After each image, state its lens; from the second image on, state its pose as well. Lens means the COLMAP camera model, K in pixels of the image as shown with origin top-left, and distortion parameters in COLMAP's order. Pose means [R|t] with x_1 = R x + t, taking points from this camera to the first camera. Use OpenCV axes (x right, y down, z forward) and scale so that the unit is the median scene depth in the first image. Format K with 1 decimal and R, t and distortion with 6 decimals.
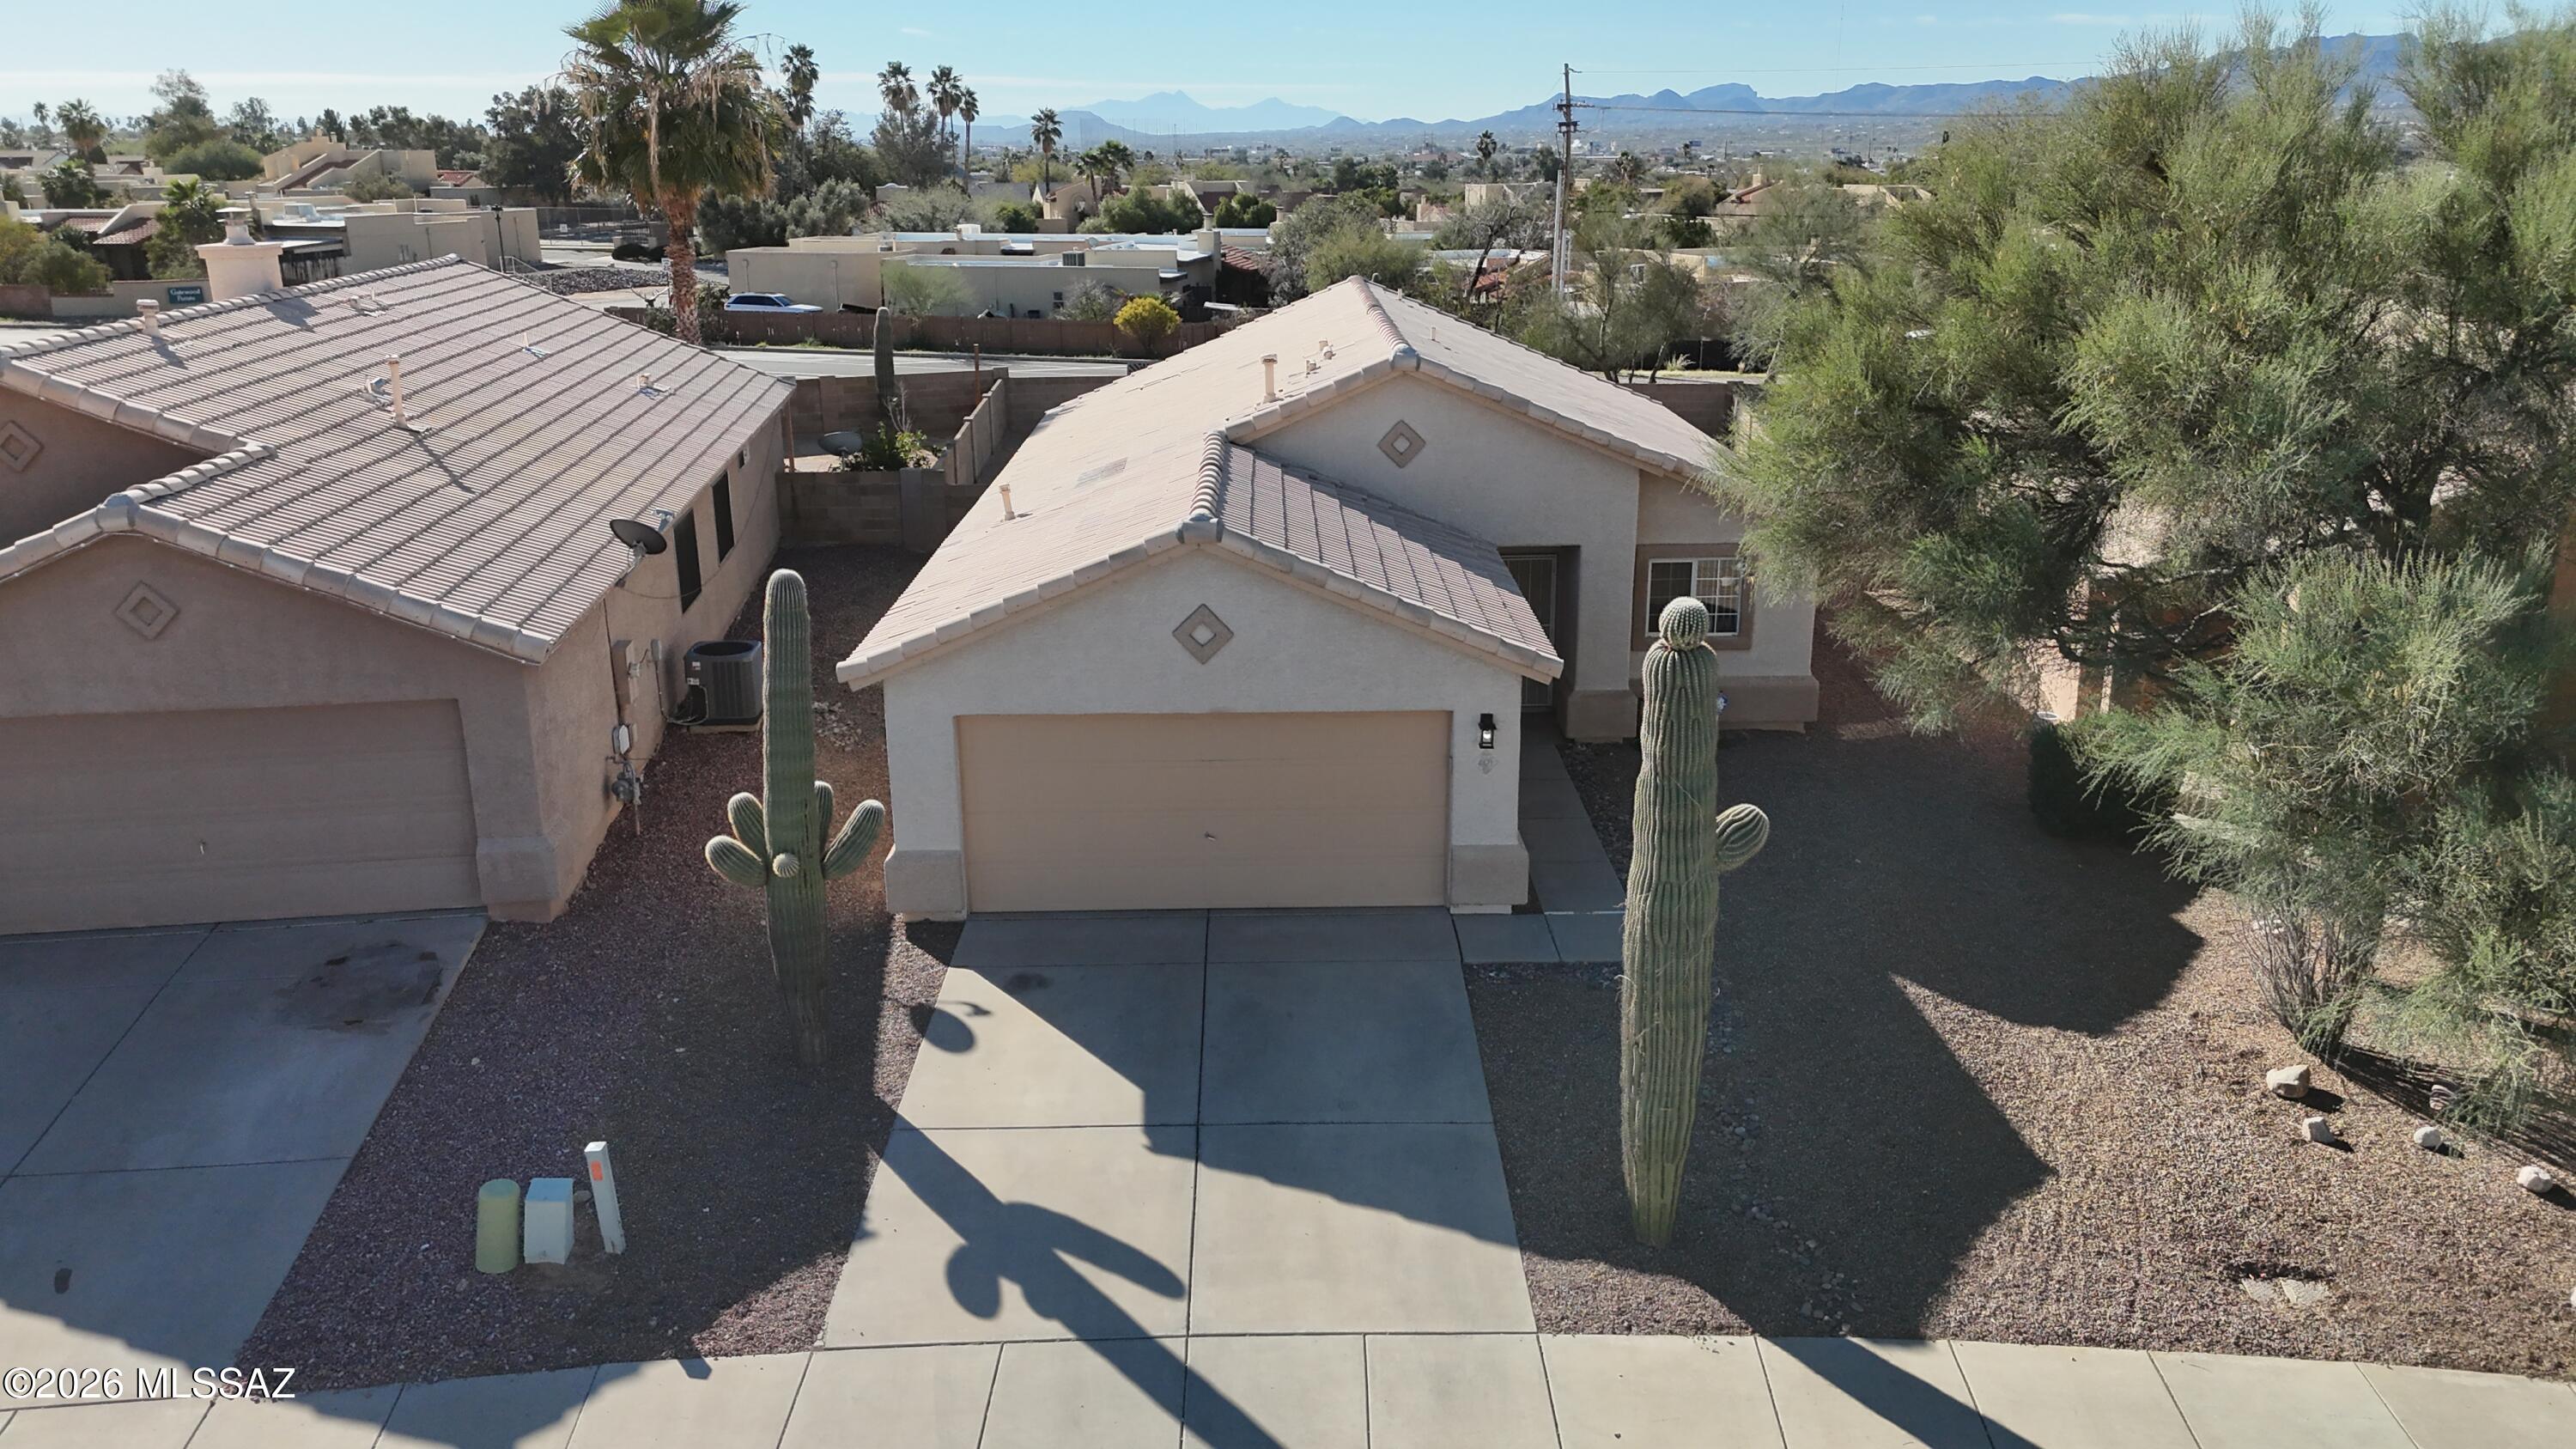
lens RADIAL K [[1895.3, 0, 1287.8], [0, 1895.3, 708.4], [0, 0, 1]] dist [0.078101, -0.074344]
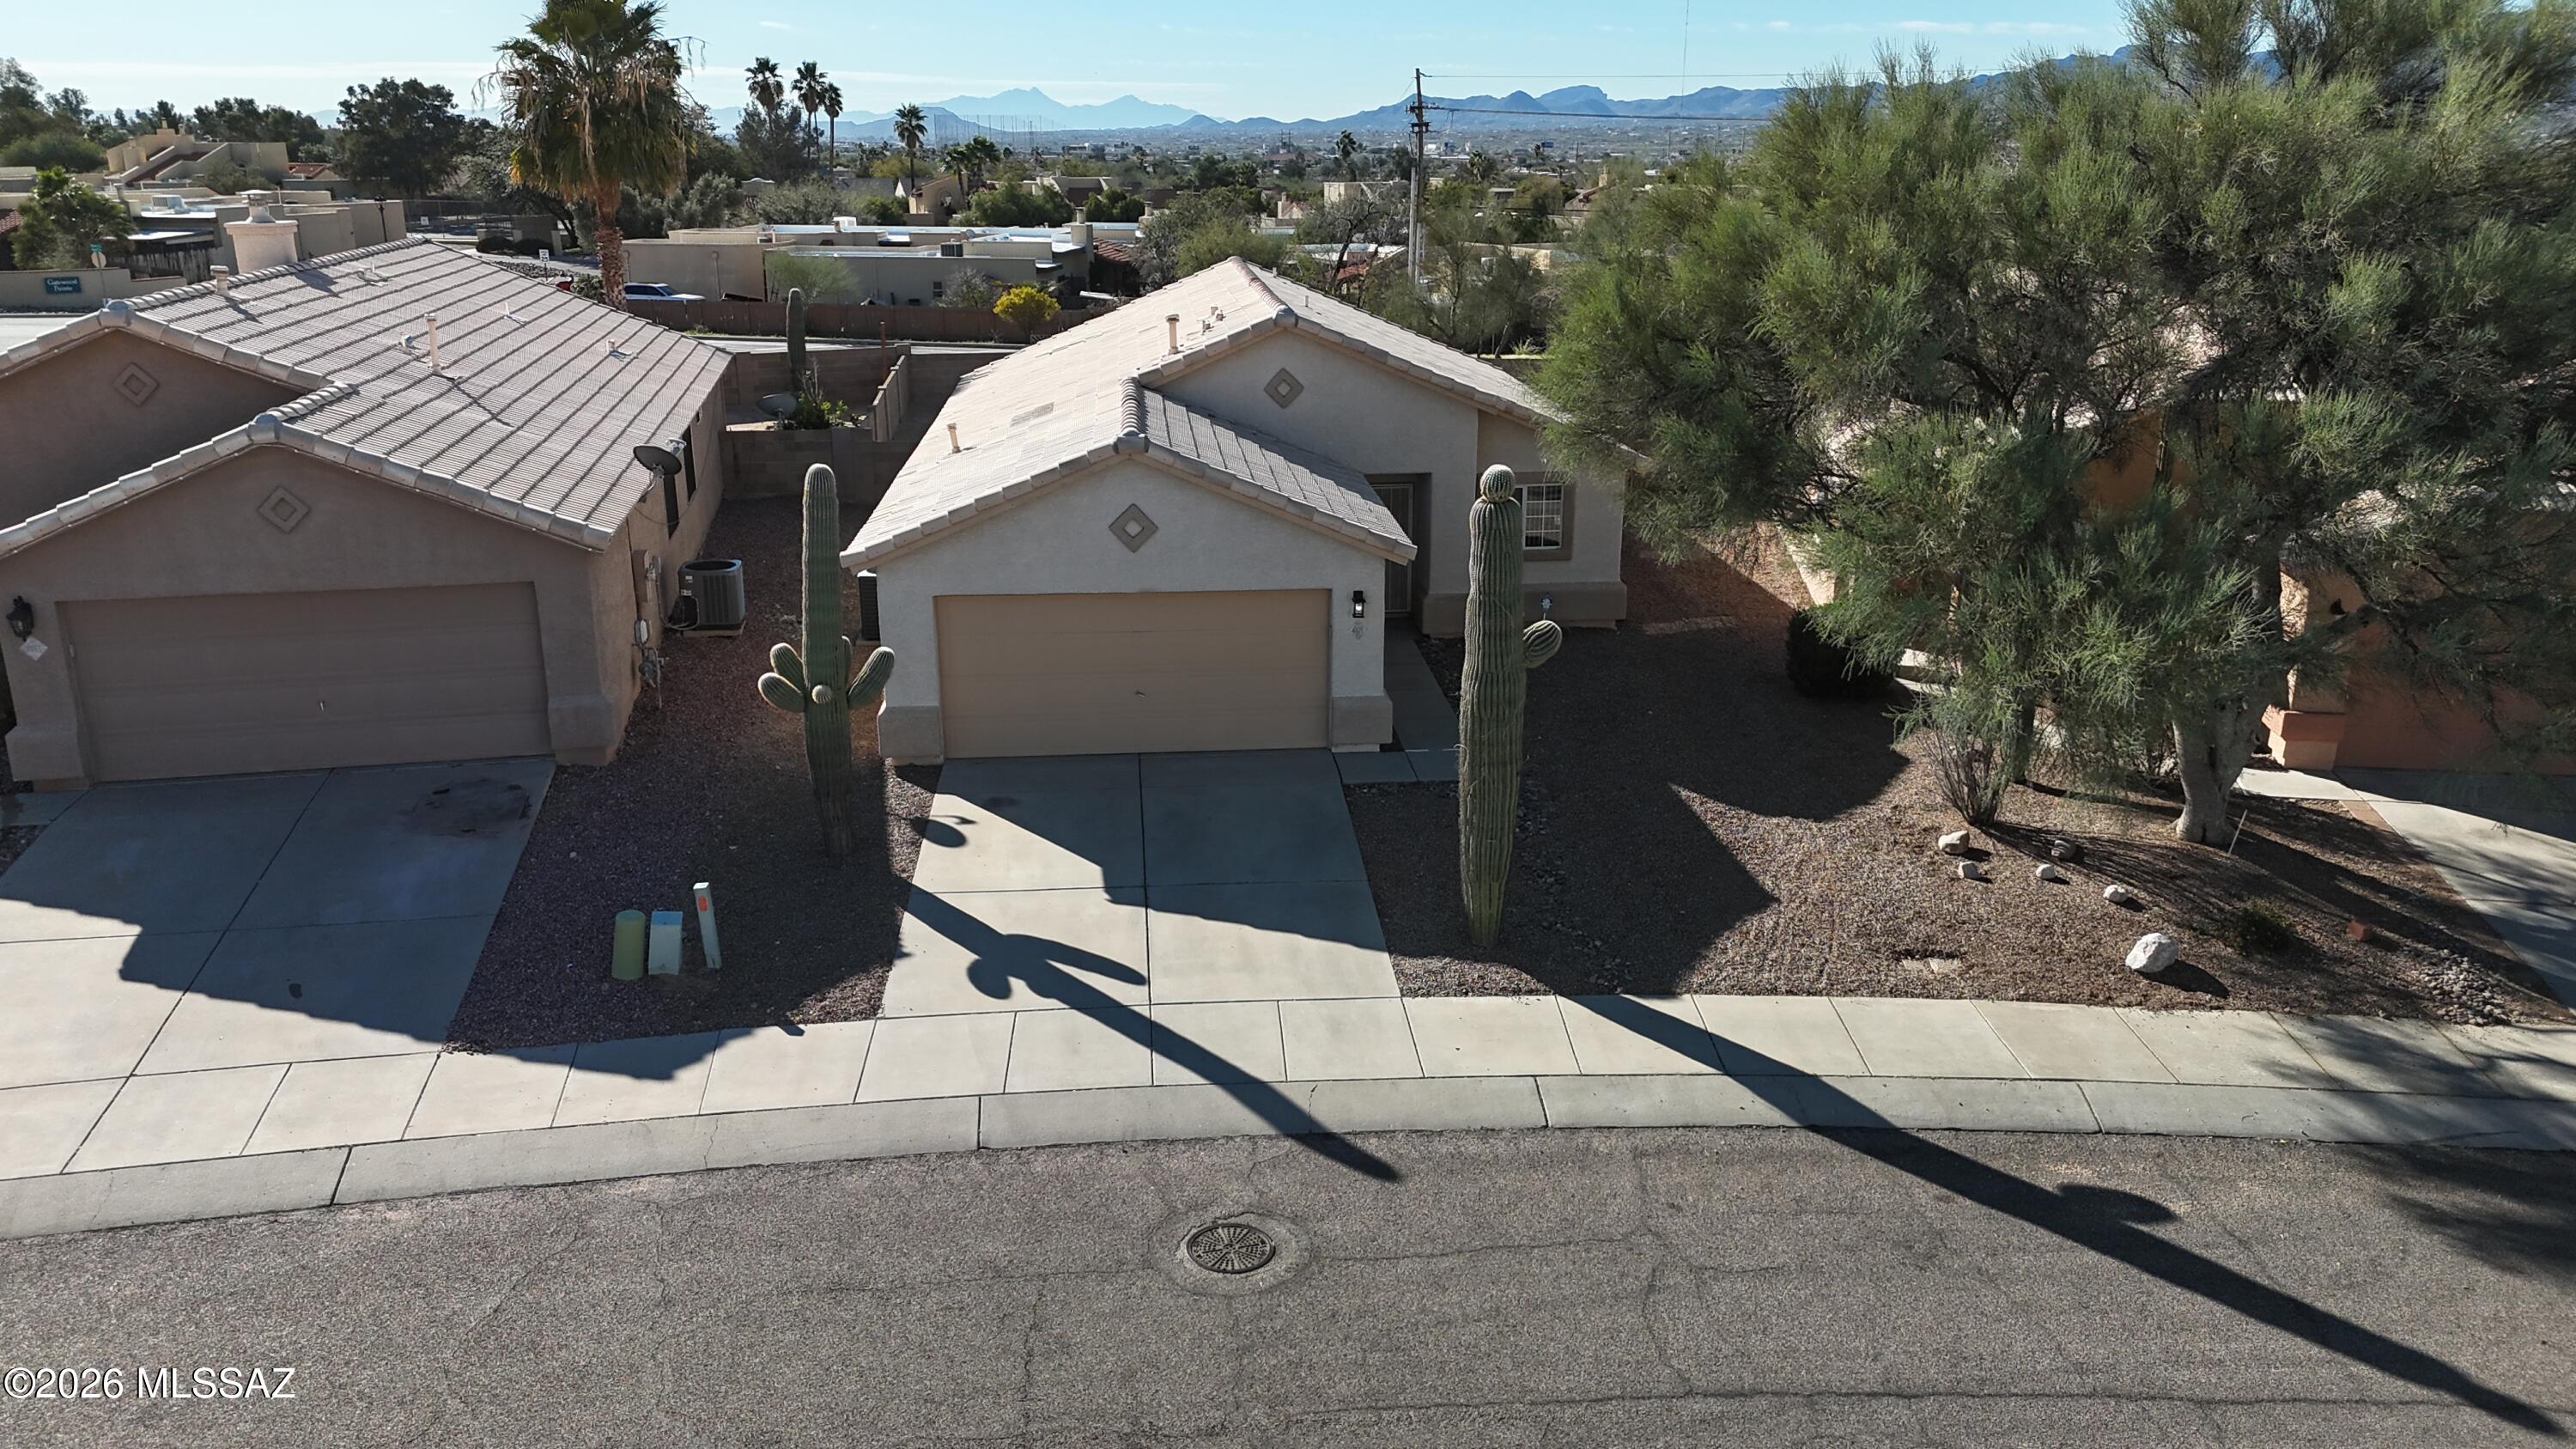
lens RADIAL K [[1893.6, 0, 1288.5], [0, 1893.6, 705.5], [0, 0, 1]] dist [0.089212, -0.098816]
pose [[0.997392, -0.015445, 0.070505, -0.033283], [0.015495, 0.999880, -0.000169, 0.082416], [-0.070494, 0.001261, 0.997511, -0.271475]]
